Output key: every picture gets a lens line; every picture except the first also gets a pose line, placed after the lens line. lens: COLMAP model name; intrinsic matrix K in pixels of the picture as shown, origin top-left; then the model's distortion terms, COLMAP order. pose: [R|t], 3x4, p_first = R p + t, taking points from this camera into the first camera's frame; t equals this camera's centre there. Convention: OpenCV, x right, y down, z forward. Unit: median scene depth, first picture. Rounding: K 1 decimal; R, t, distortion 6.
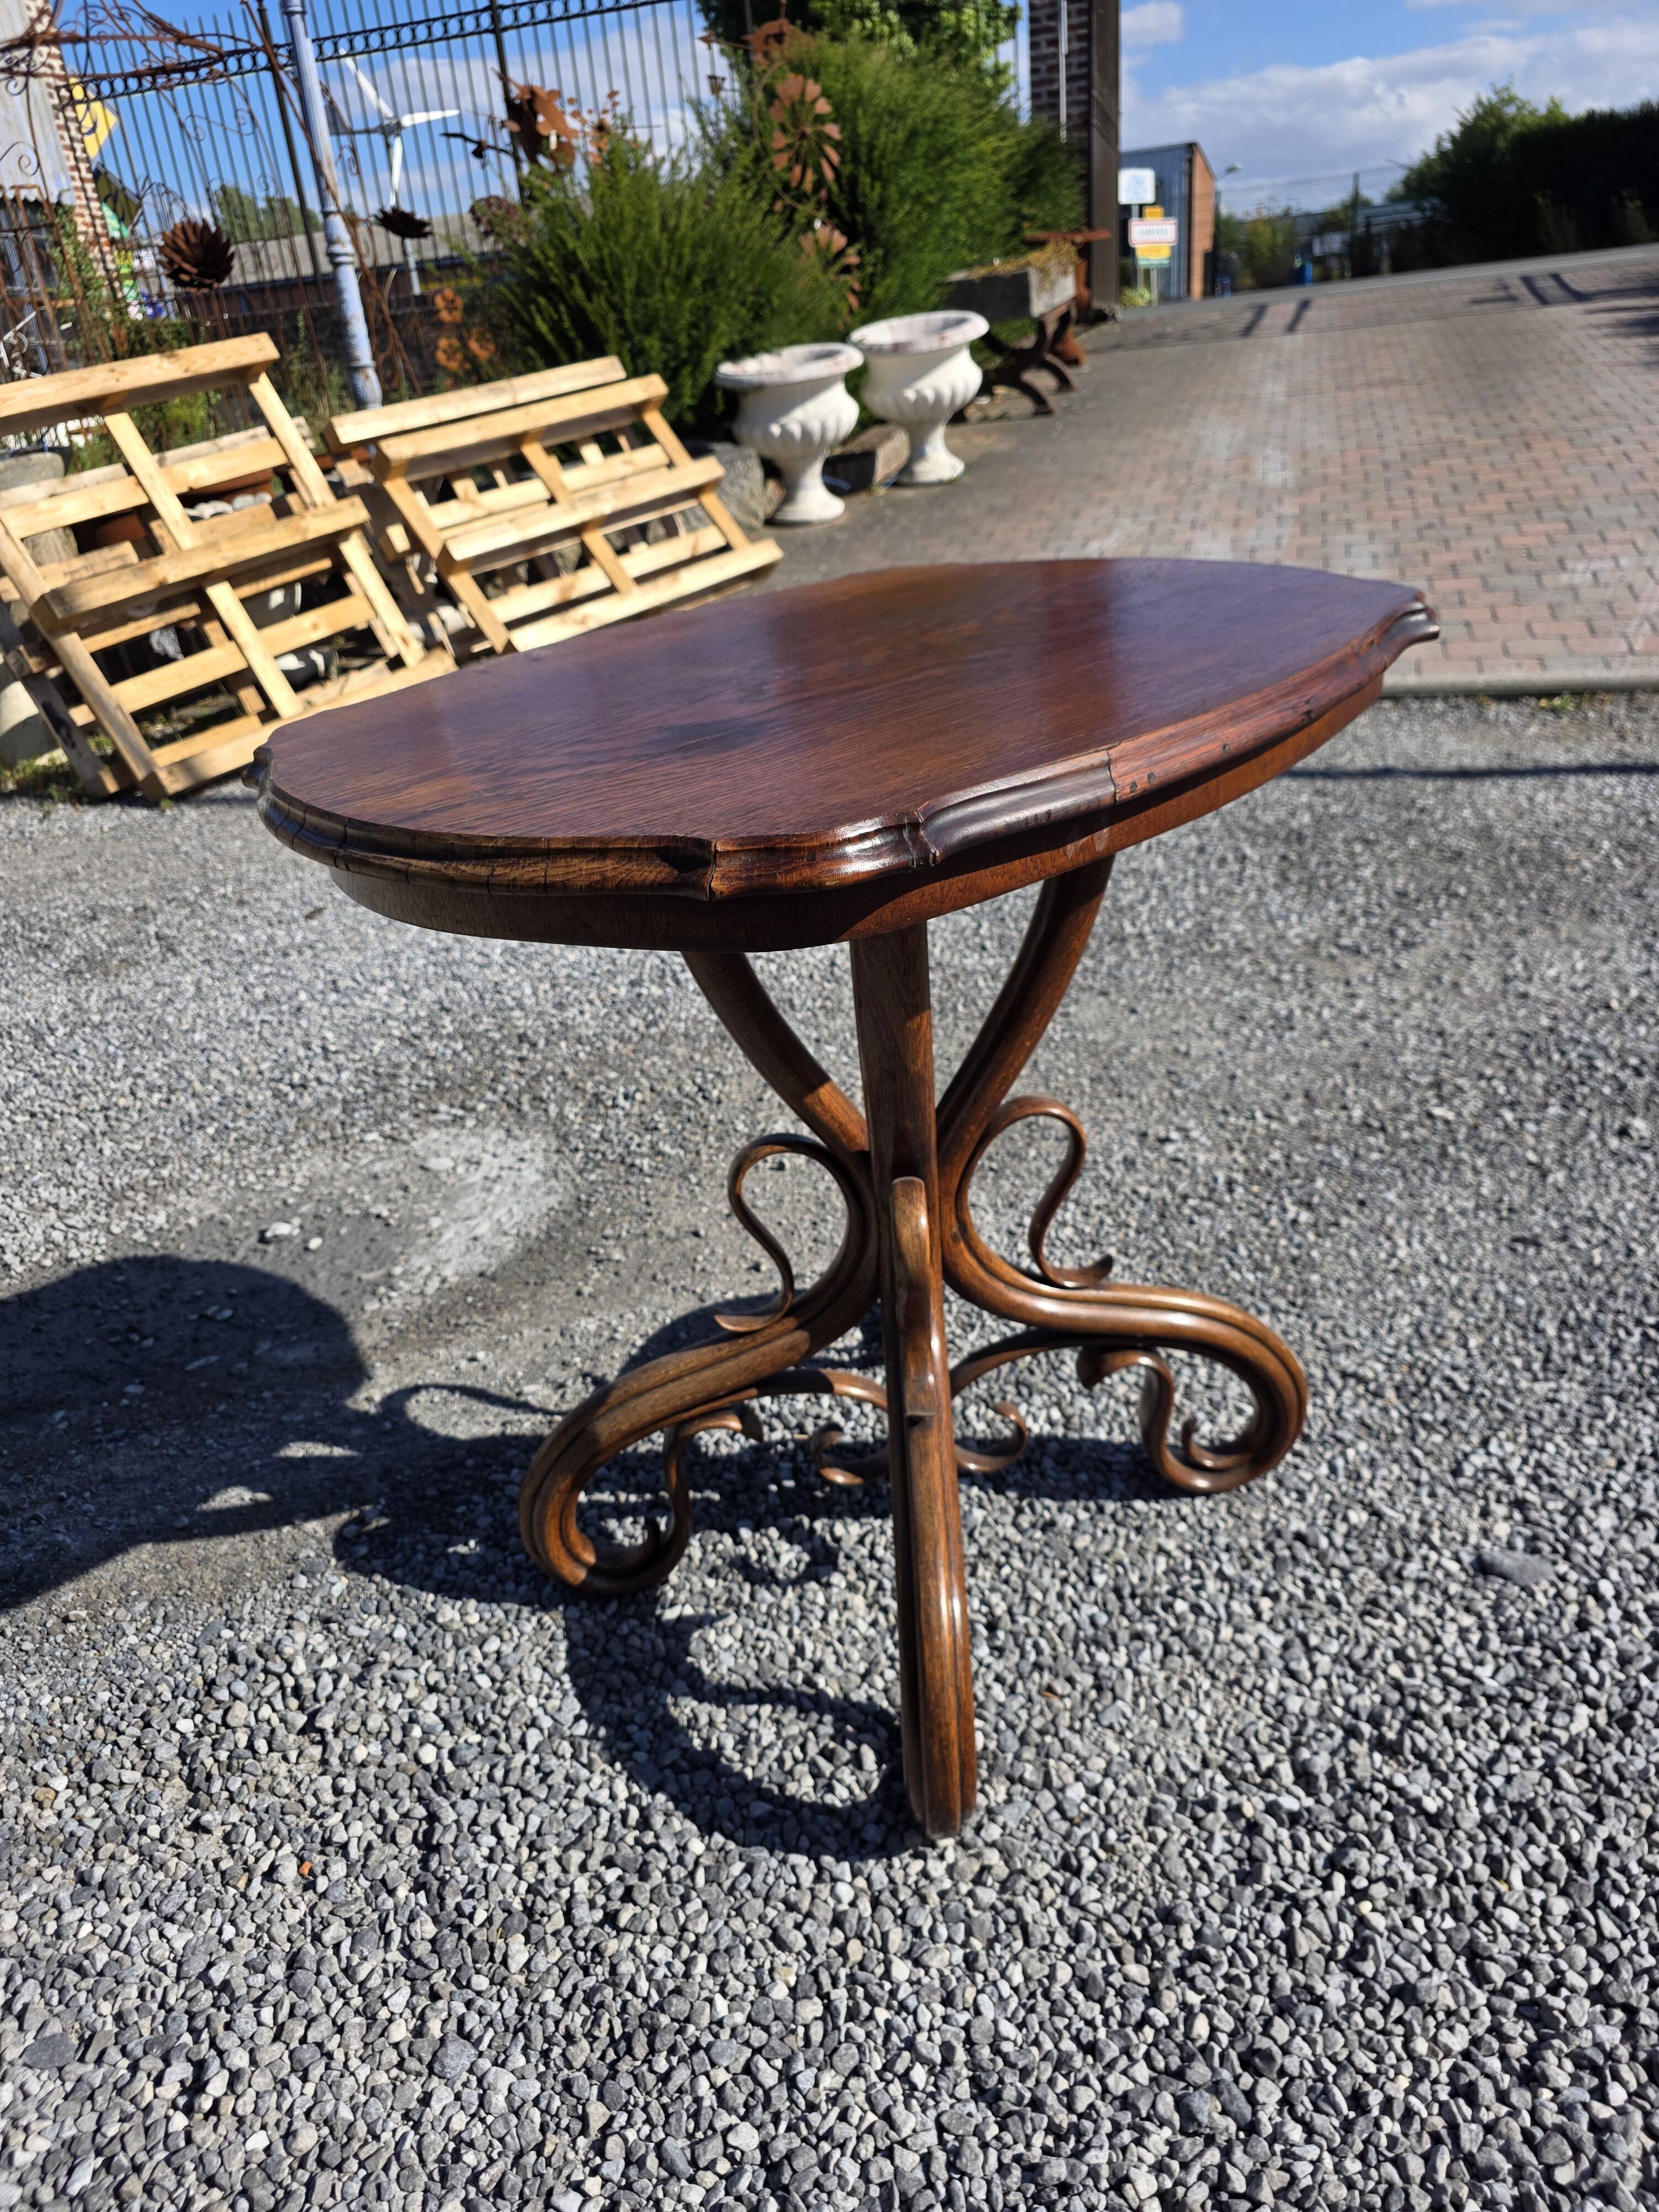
lens RADIAL K [[1478.0, 0, 805.8], [0, 1478.0, 1117.4], [0, 0, 1]] dist [0.028322, -0.023865]
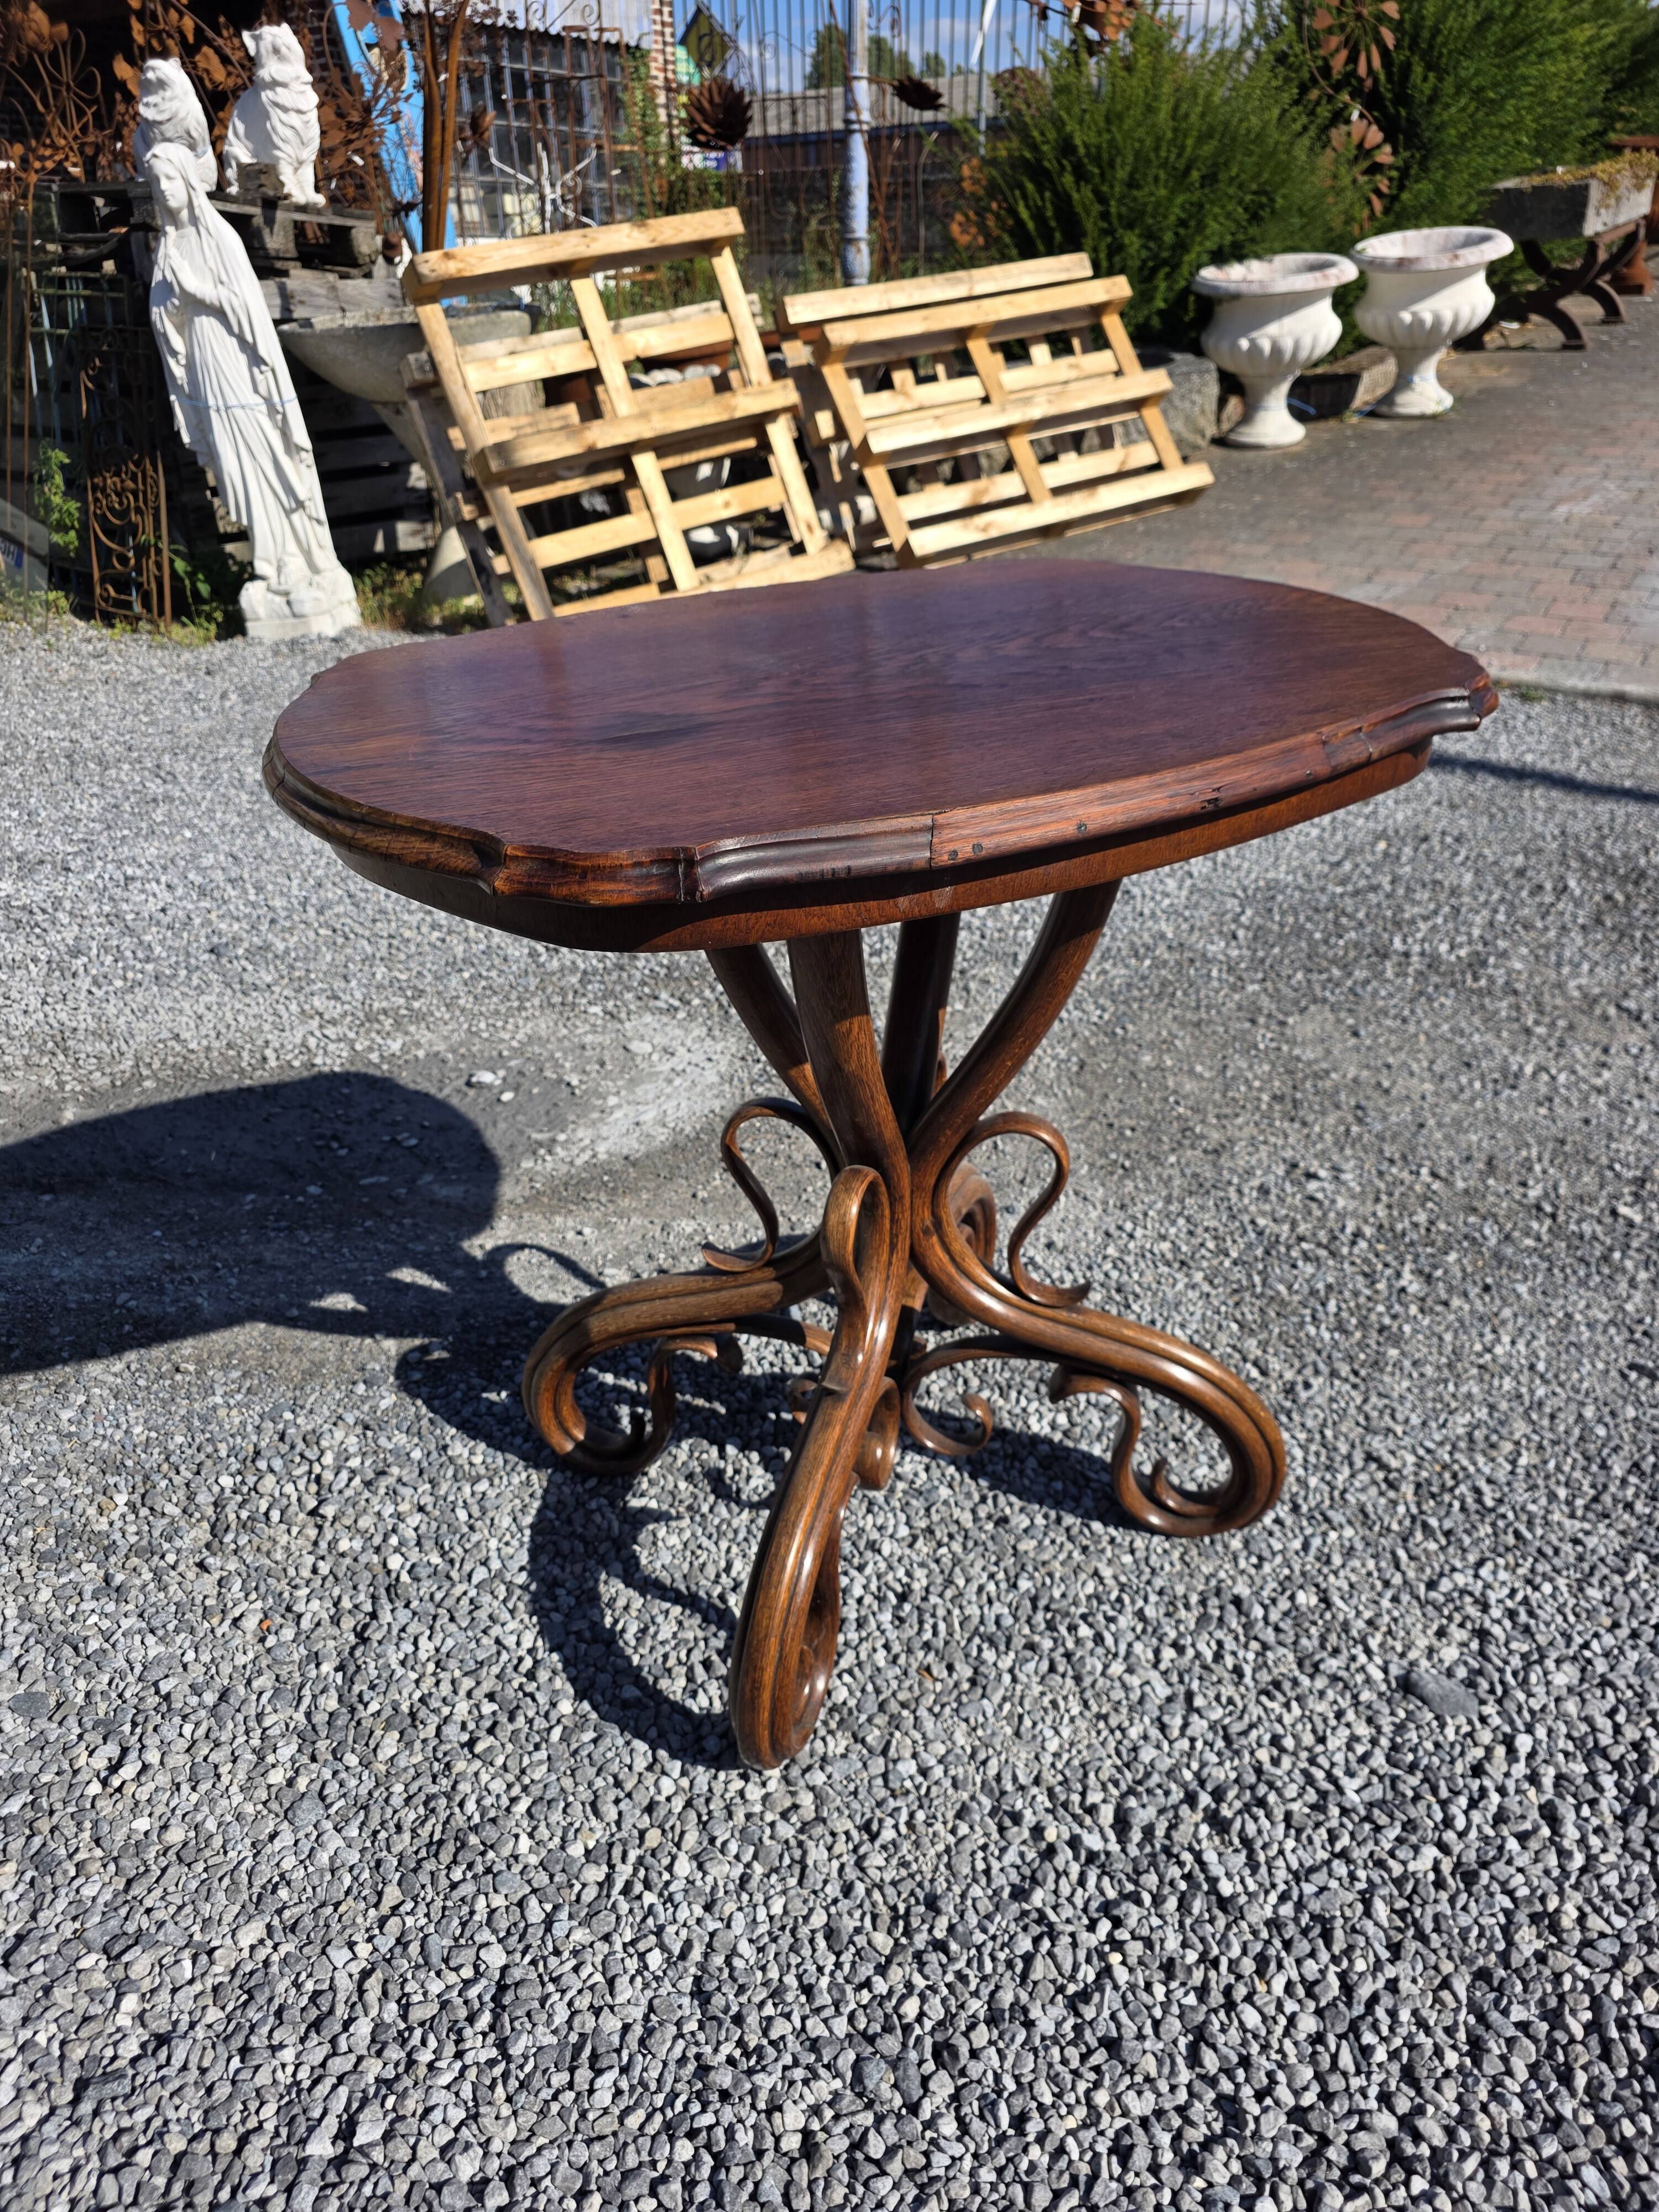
lens RADIAL K [[1471.1, 0, 829.5], [0, 1471.1, 1127.3], [0, 0, 1]] dist [0.034301, -0.032175]
pose [[0.950486, 0.212908, -0.226379, 0.253310], [-0.196029, 0.975999, 0.094863, -0.073122], [0.241142, -0.045789, 0.969409, -0.008830]]
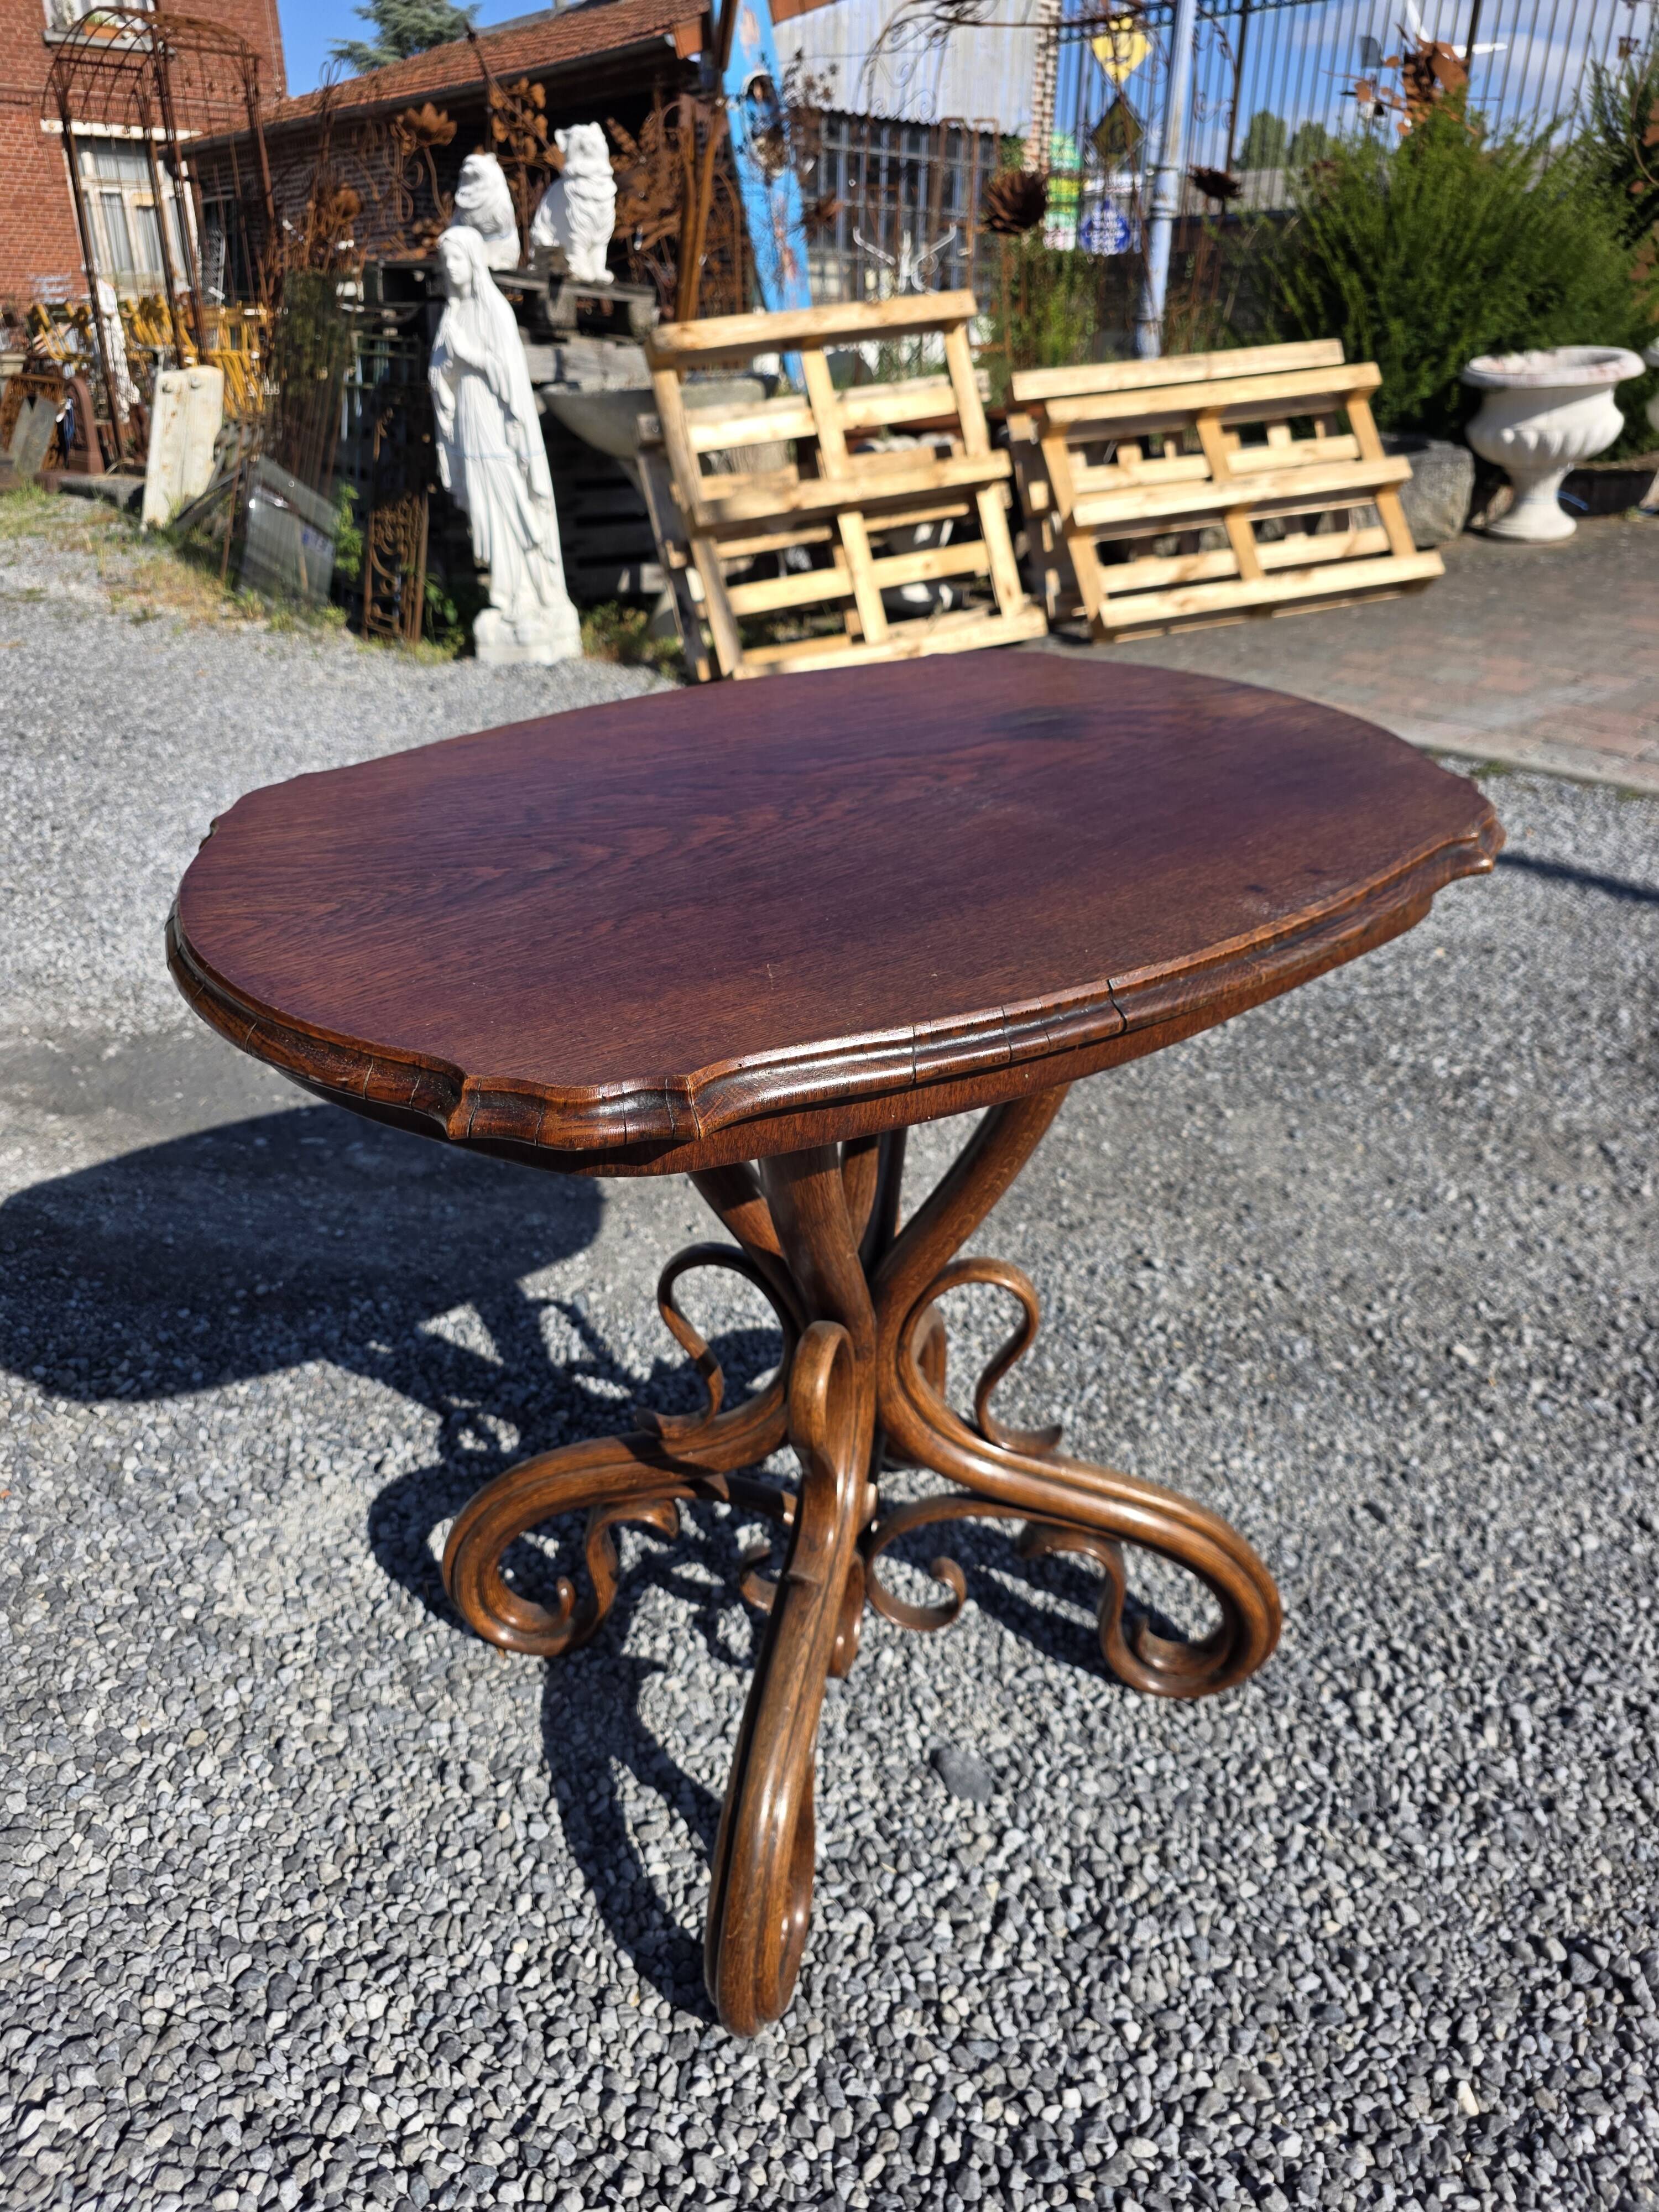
lens RADIAL K [[1474.7, 0, 807.6], [0, 1474.7, 1090.6], [0, 0, 1]] dist [0.017675, -0.011082]
pose [[0.846060, 0.318834, -0.427231, 0.694056], [-0.309025, 0.946369, 0.094285, -0.181445], [0.434380, 0.052255, 0.899213, 0.084835]]
